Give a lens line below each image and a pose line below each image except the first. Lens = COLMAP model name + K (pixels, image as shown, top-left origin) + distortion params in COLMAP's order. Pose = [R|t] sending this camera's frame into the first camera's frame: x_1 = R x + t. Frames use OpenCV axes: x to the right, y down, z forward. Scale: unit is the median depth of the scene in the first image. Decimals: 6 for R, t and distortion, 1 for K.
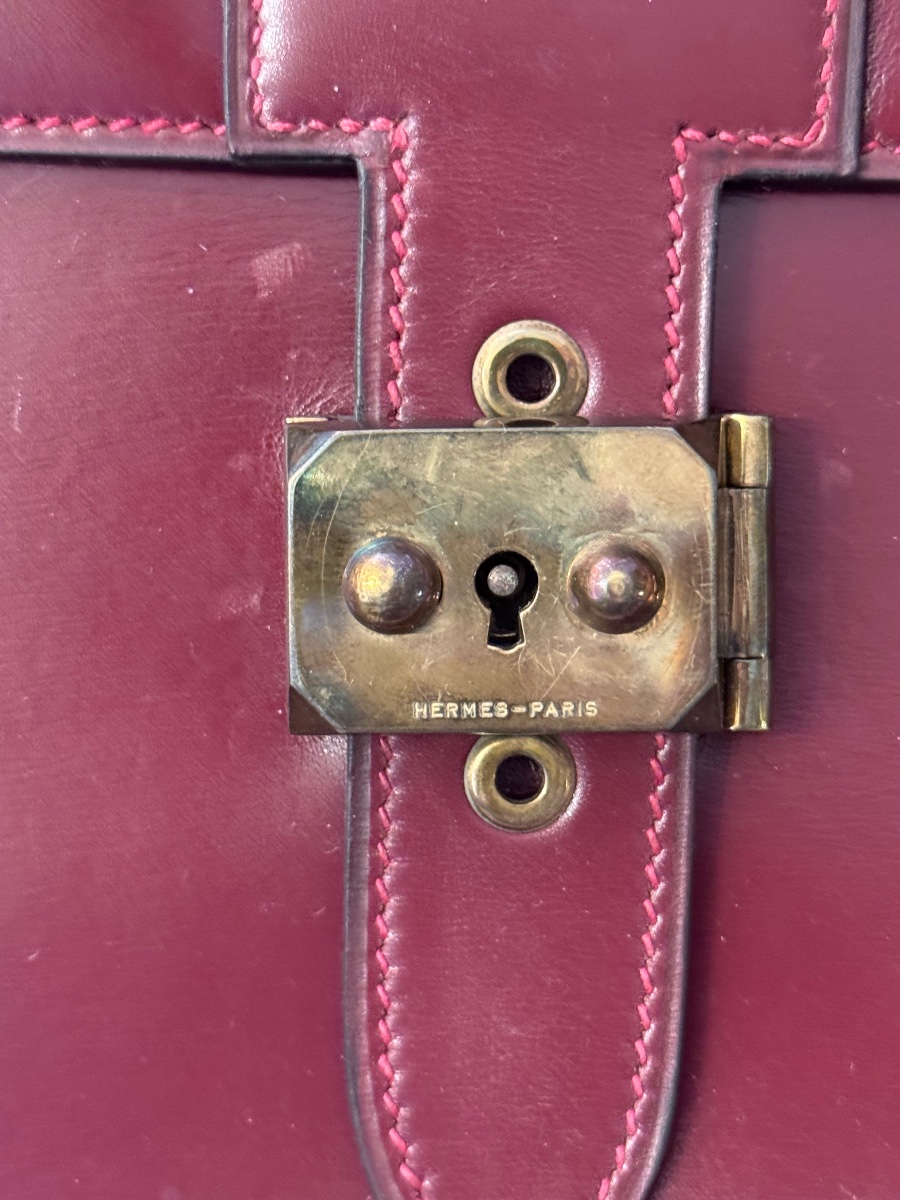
lens RADIAL K [[1965.6, 0, 450.0], [0, 1965.6, 600.0], [0, 0, 1]] dist [0.053122, 0.066913]
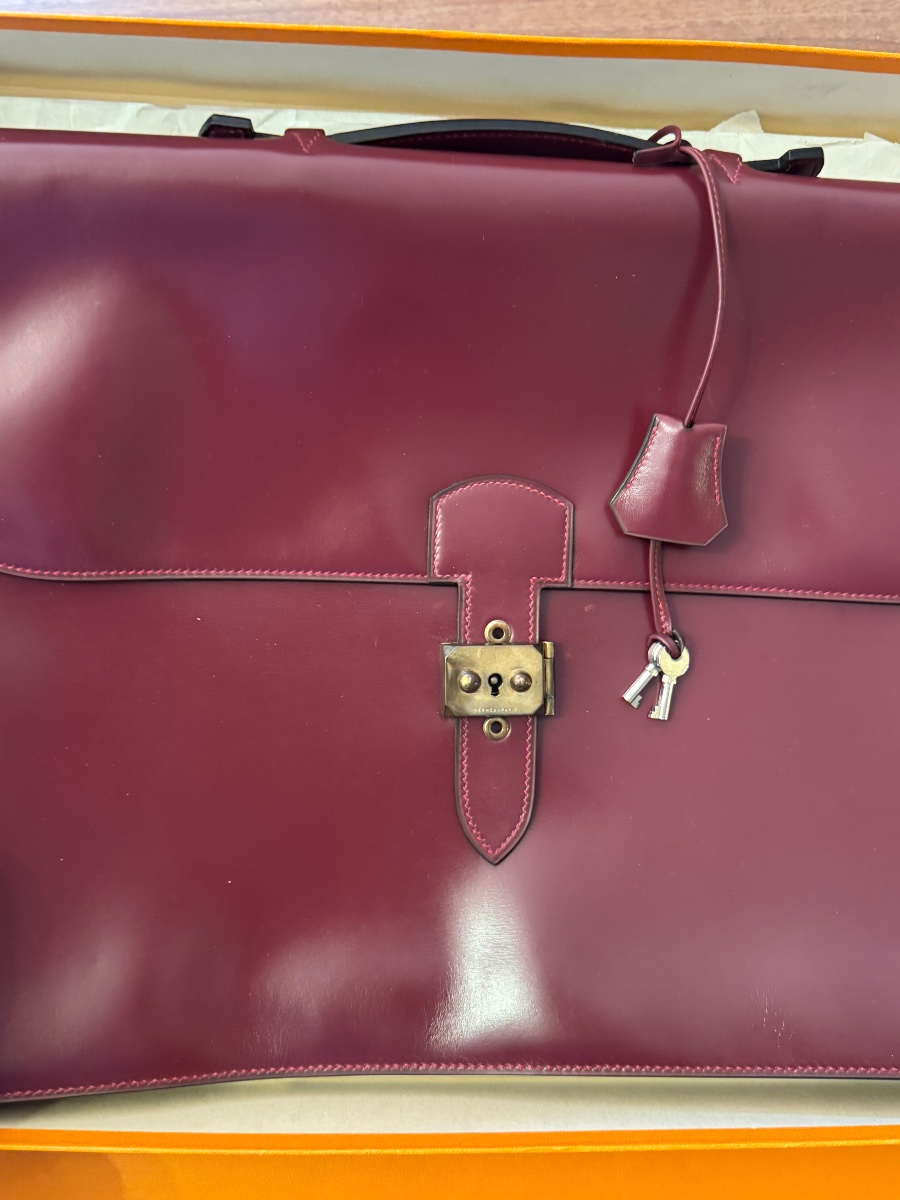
lens RADIAL K [[1050.4, 0, 450.0], [0, 1050.4, 600.0], [0, 0, 1]] dist [0.003102, -0.000464]
pose [[0.996996, -0.003953, 0.077358, -0.244665], [0.010809, 0.996026, -0.088407, 0.017089], [-0.076702, 0.088978, 0.993076, -1.297448]]
